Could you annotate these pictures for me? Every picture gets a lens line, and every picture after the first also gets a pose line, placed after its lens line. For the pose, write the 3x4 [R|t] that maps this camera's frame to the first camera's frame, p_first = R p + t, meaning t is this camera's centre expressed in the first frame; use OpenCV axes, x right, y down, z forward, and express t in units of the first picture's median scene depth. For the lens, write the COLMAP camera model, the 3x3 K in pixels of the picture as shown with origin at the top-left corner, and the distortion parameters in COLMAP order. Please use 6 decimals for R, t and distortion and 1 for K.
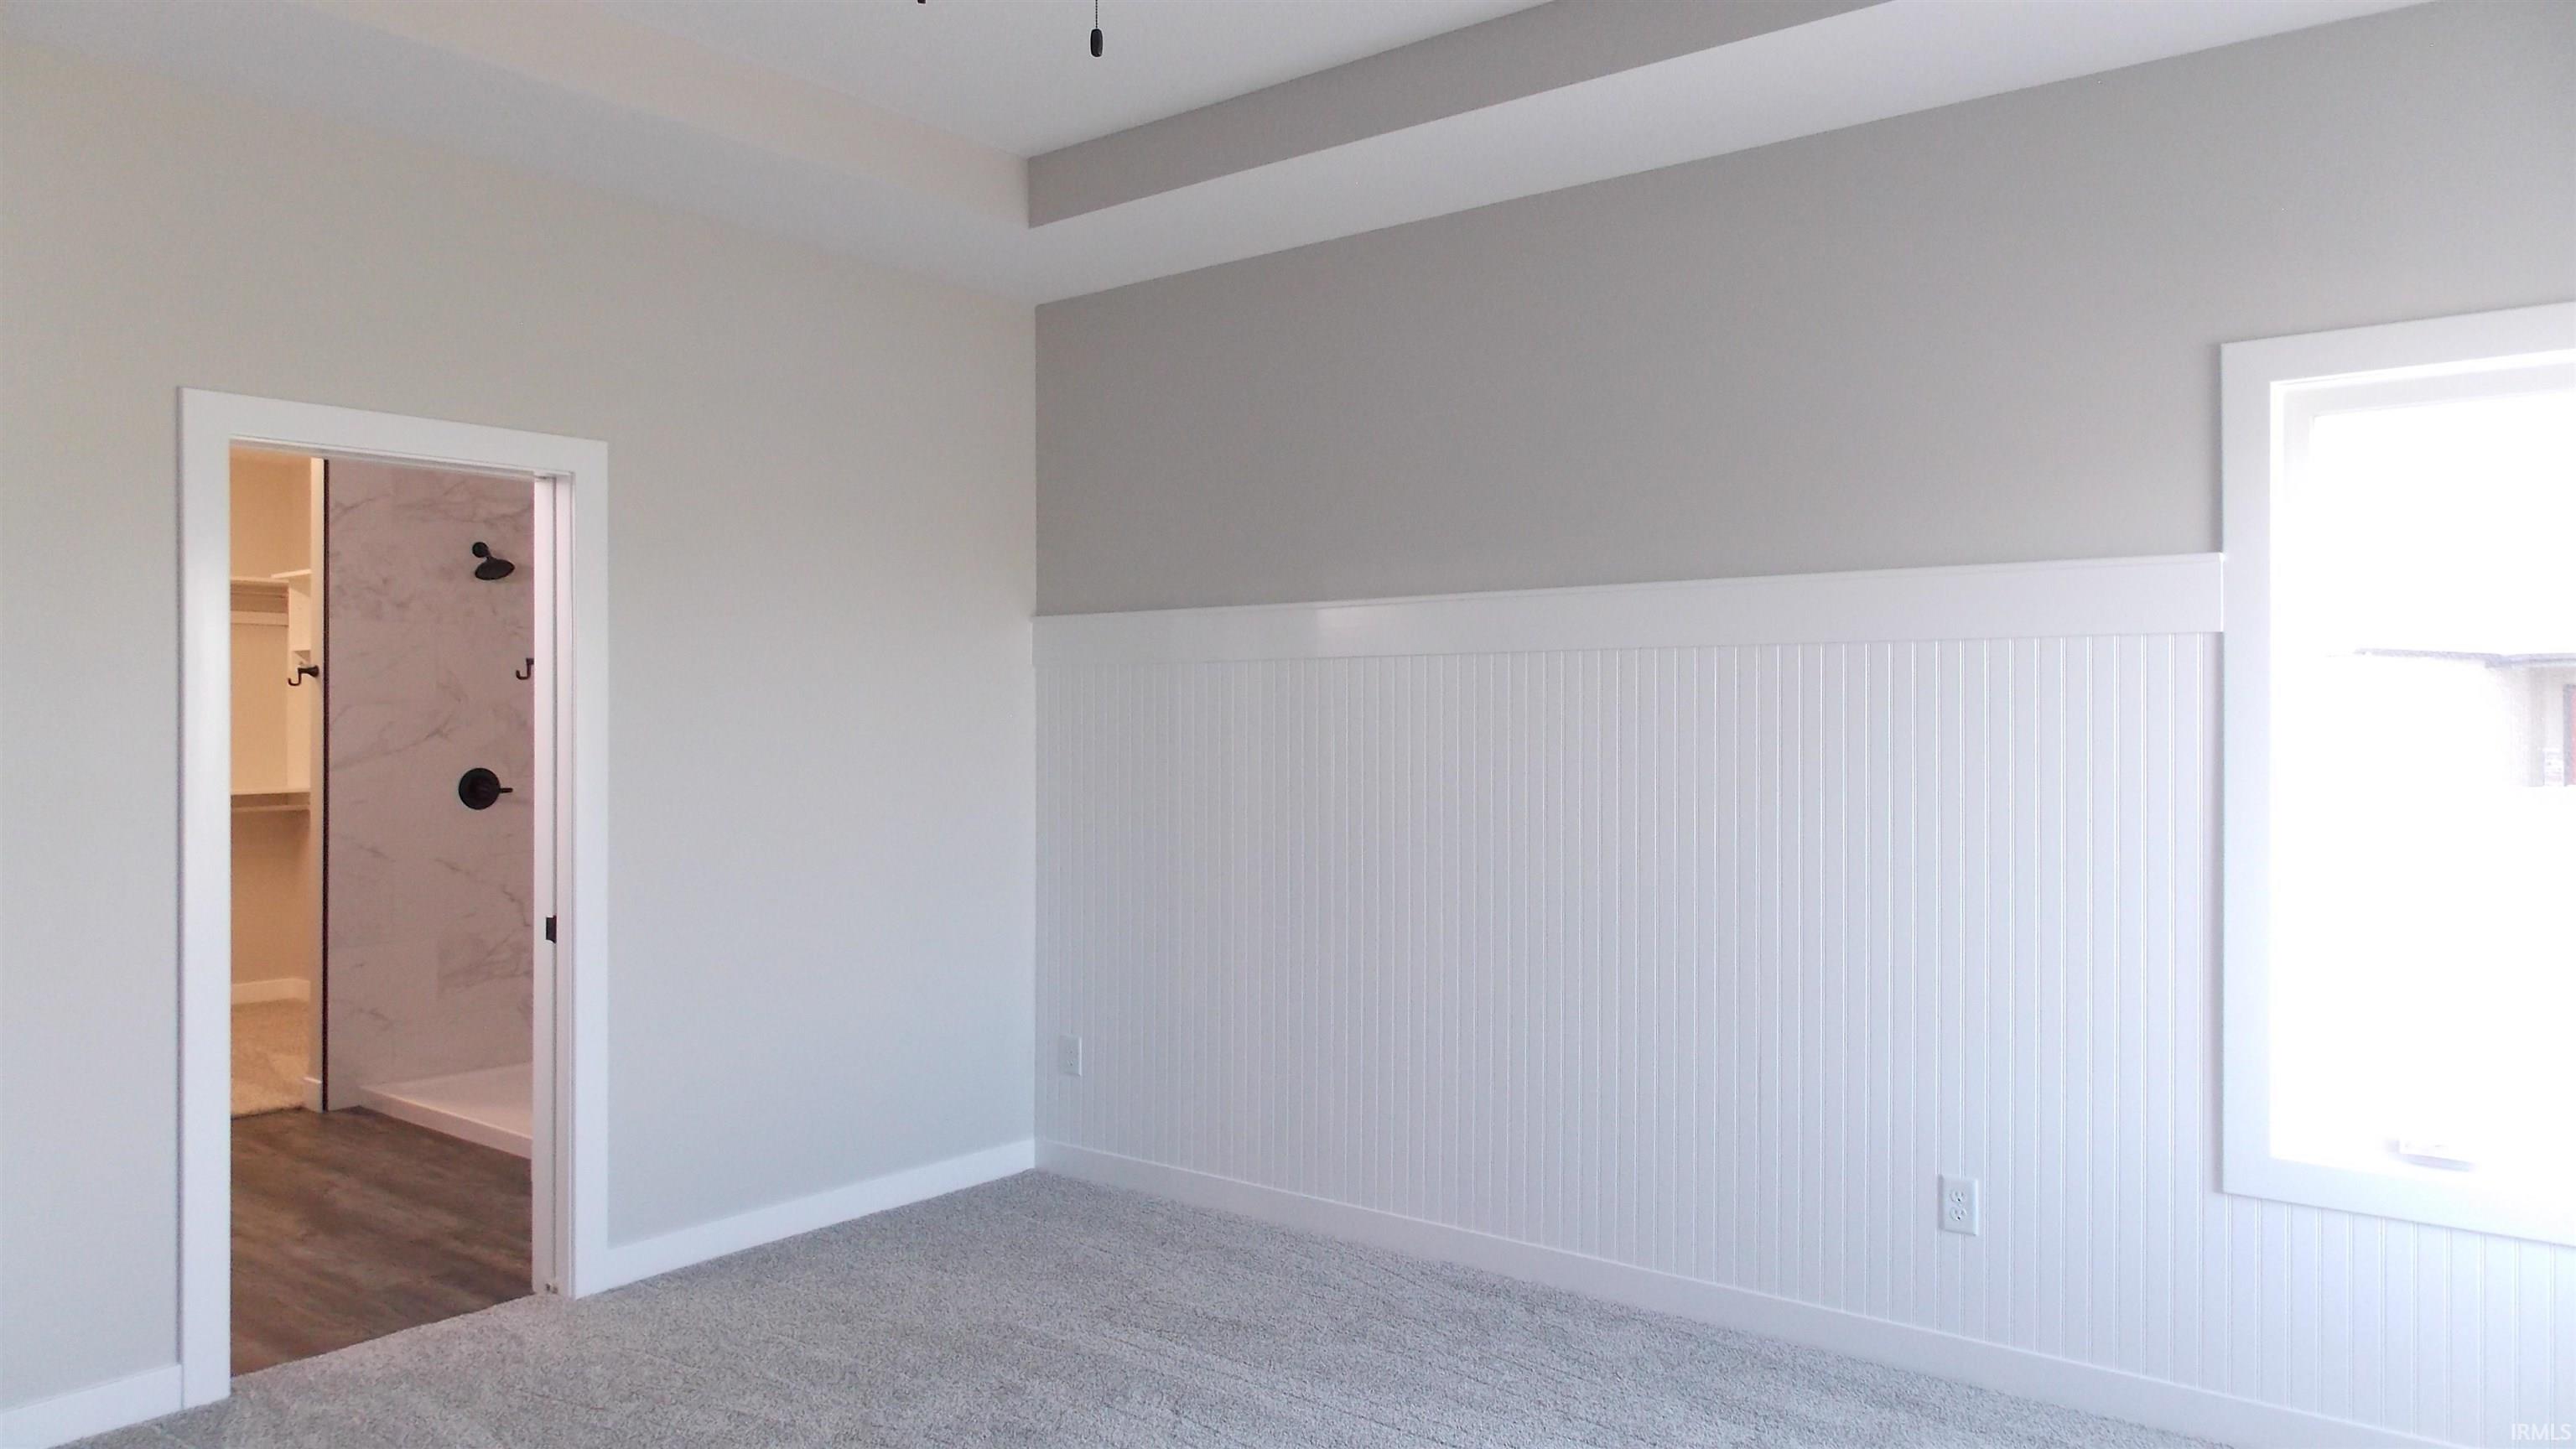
lens RADIAL K [[1699.4, 0, 1278.6], [0, 1699.4, 722.3], [0, 0, 1]] dist [0.012097, -0.008884]
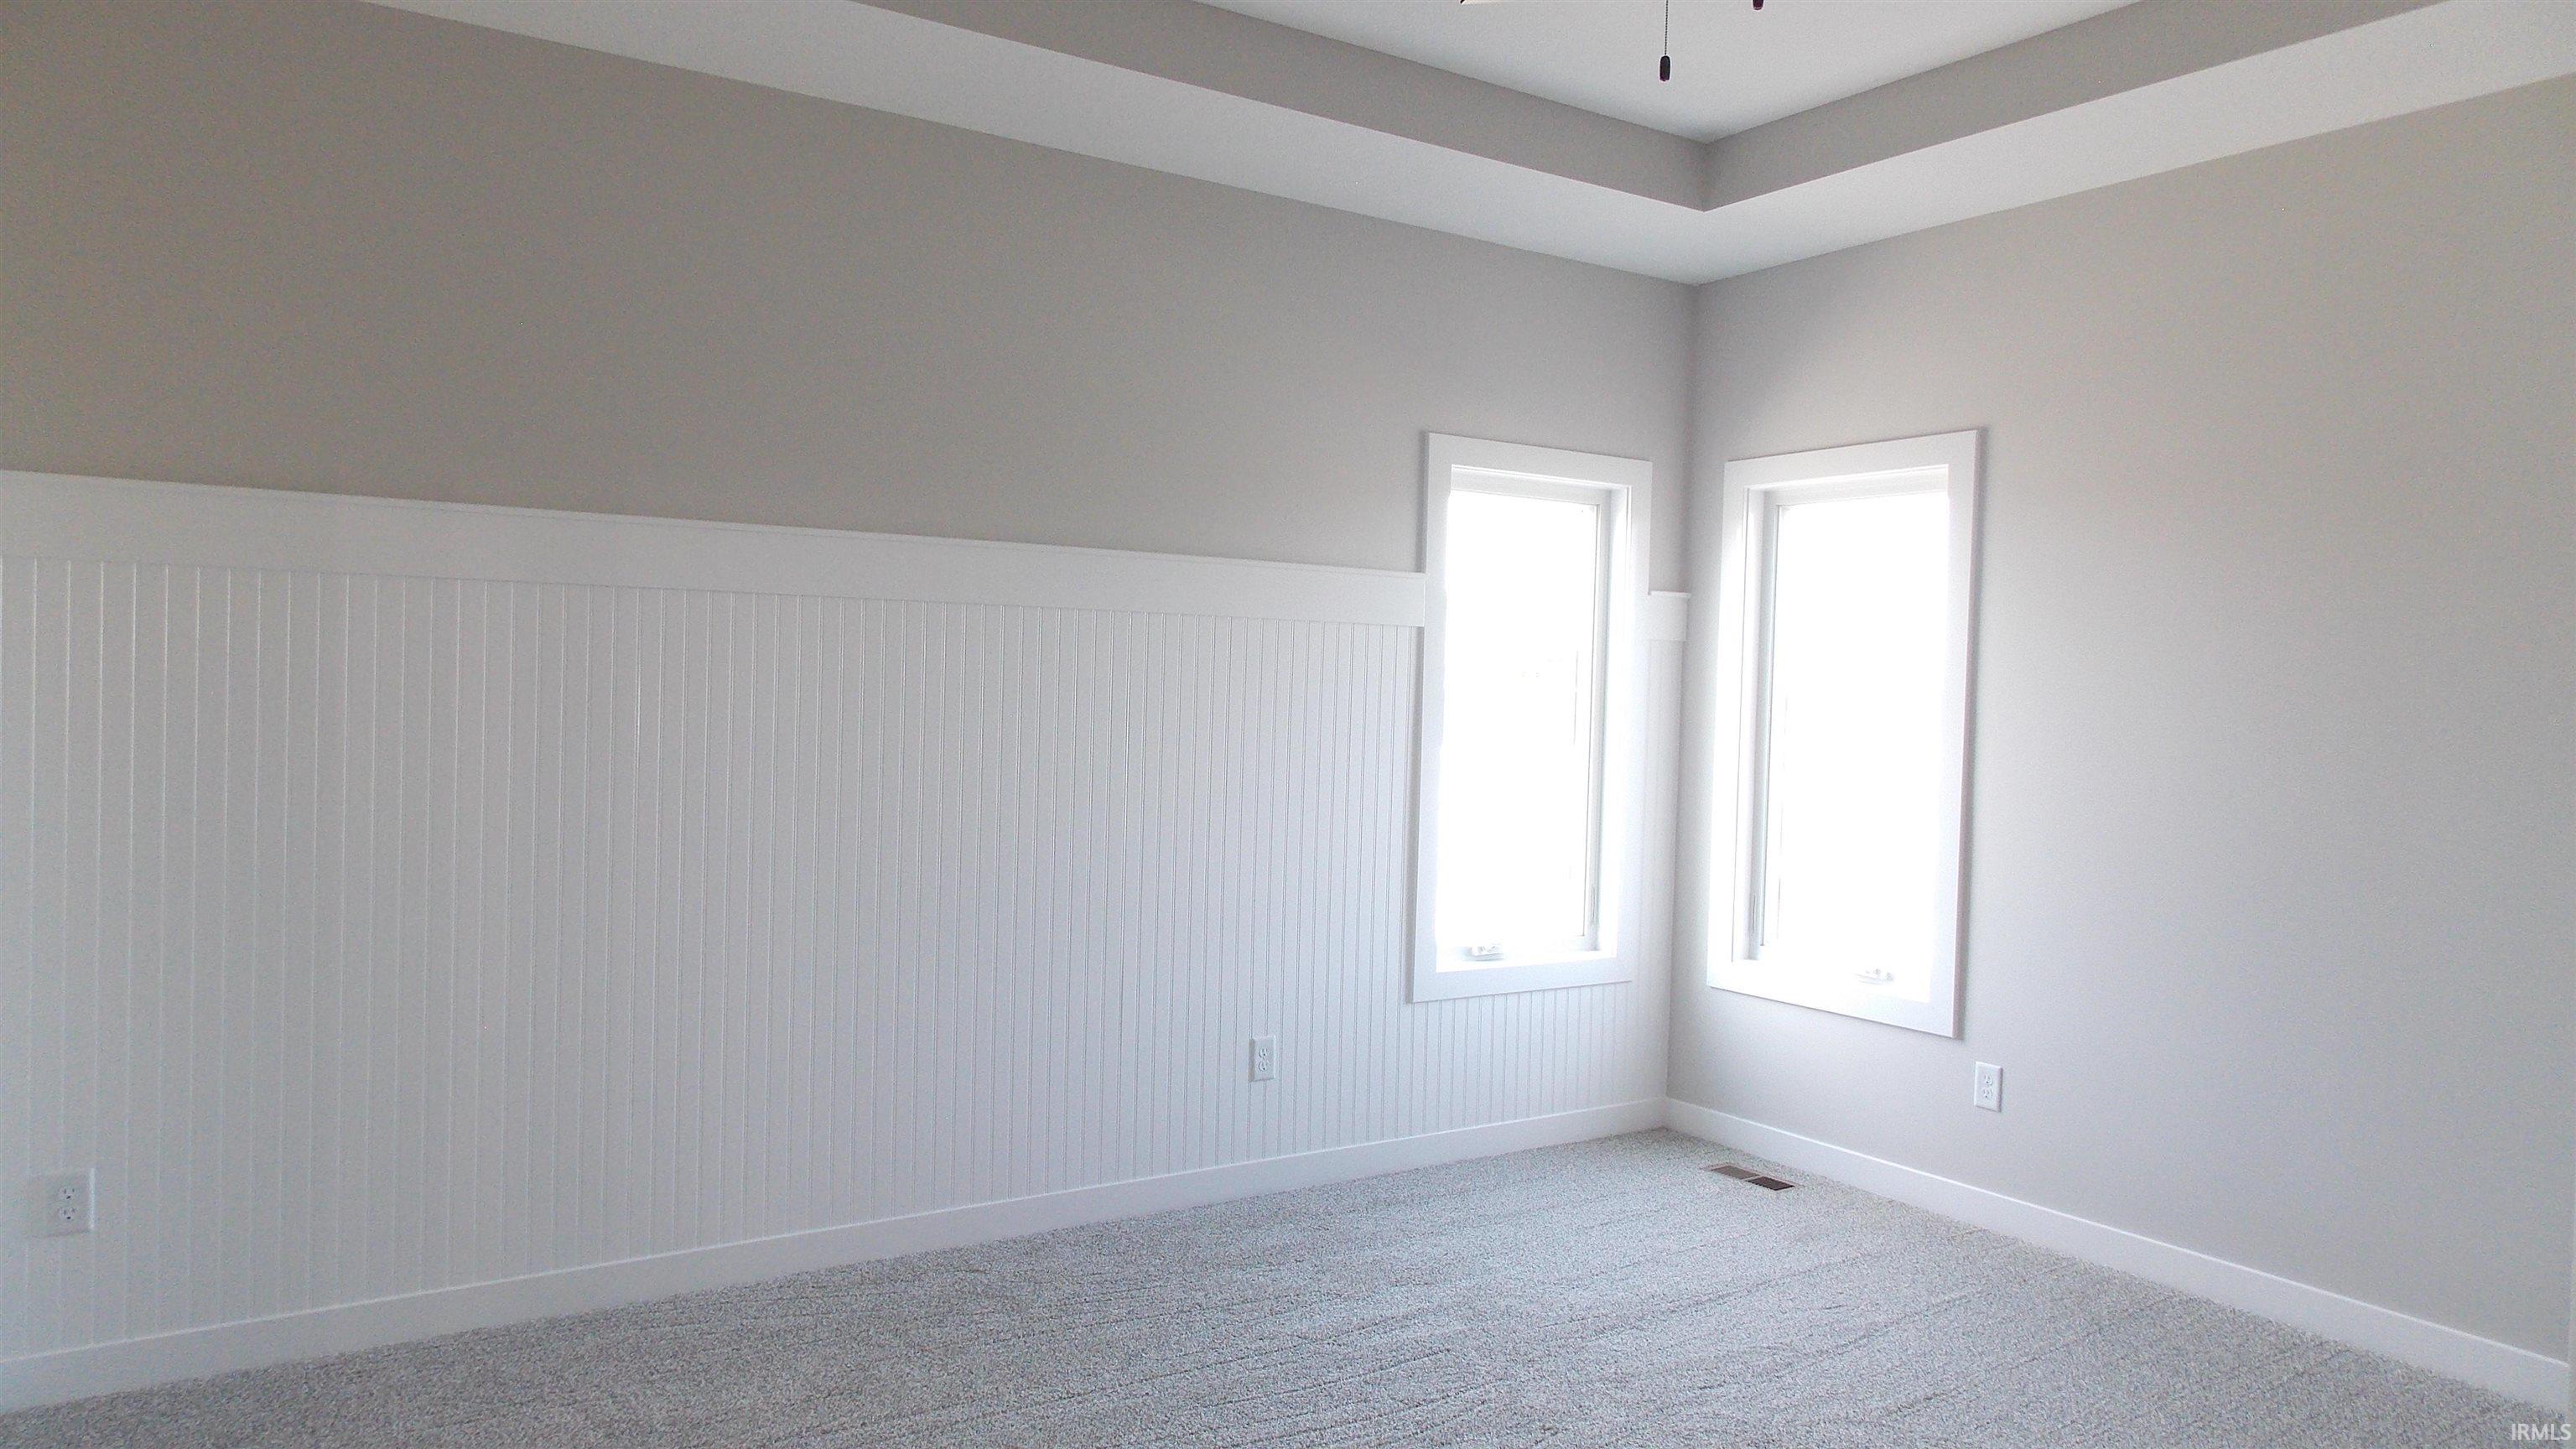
lens RADIAL K [[1699.4, 0, 1299.7], [0, 1699.4, 730.8], [0, 0, 1]] dist [0.012097, -0.008884]
pose [[0.315716, -0.019074, 0.948662, -0.860447], [-0.026177, 0.999242, 0.028802, -0.002458], [-0.948493, -0.033926, 0.314977, 0.614910]]
